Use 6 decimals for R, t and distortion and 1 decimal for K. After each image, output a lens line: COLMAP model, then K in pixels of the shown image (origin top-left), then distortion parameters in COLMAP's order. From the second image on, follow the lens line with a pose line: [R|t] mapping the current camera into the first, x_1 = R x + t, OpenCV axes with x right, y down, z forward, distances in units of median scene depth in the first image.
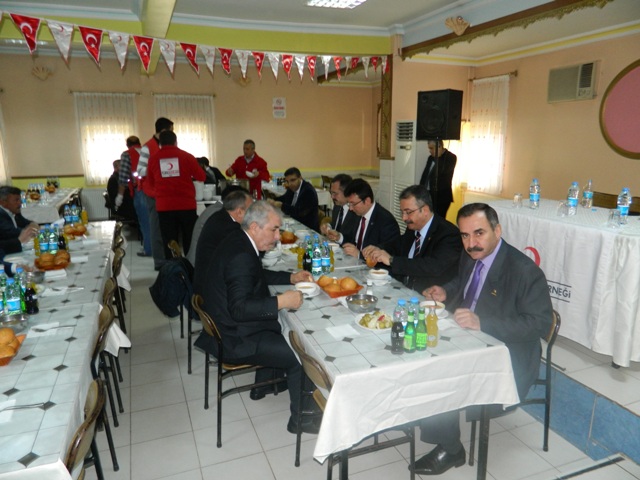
lens RADIAL K [[477.1, 0, 321.3], [0, 477.1, 241.0], [0, 0, 1]] dist [-0.002464, 0.003123]
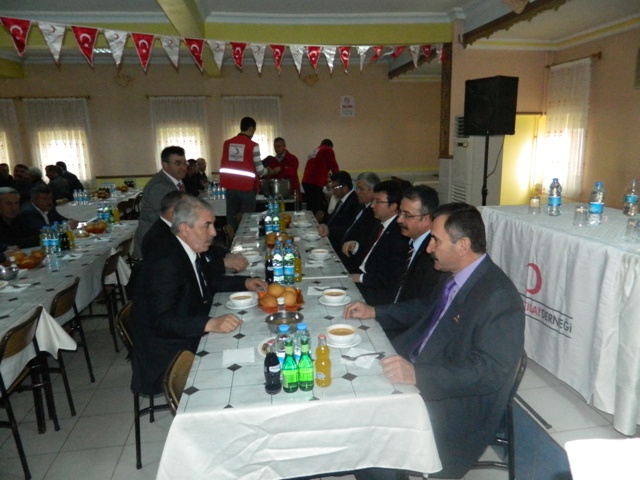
lens RADIAL K [[477.1, 0, 321.2], [0, 477.1, 239.6], [0, 0, 1]] dist [-0.002464, 0.003123]
pose [[0.975559, 0.030007, -0.217677, 0.188247], [-0.031219, 0.999510, -0.002129, -0.010396], [0.217507, 0.008872, 0.976018, 0.105343]]
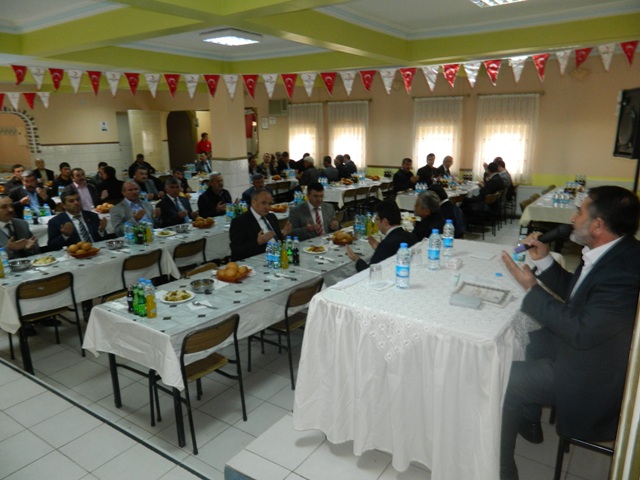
lens RADIAL K [[477.1, 0, 319.2], [0, 477.1, 239.6], [0, 0, 1]] dist [-0.002464, 0.003123]
pose [[0.567937, 0.190782, -0.800656, 0.750881], [-0.173403, 0.978666, 0.110197, -0.114421], [0.804599, 0.076251, 0.588903, 0.264257]]
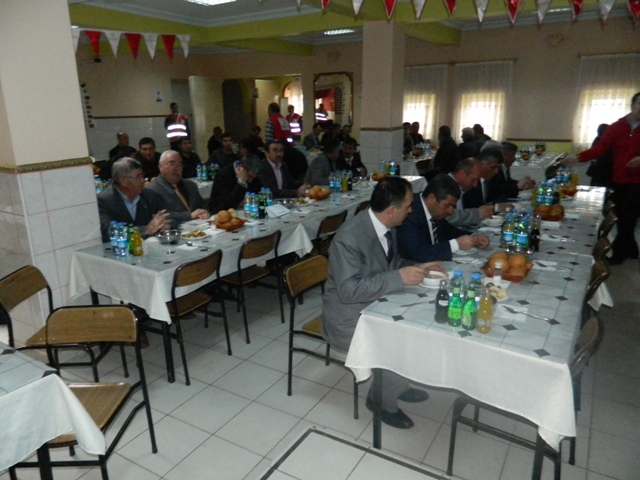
lens RADIAL K [[477.1, 0, 318.4], [0, 477.1, 238.4], [0, 0, 1]] dist [-0.002464, 0.003123]
pose [[0.609328, 0.209483, -0.764746, -0.027214], [-0.164826, 0.976865, 0.136259, 0.029650], [0.775597, 0.043023, 0.629760, -0.074989]]
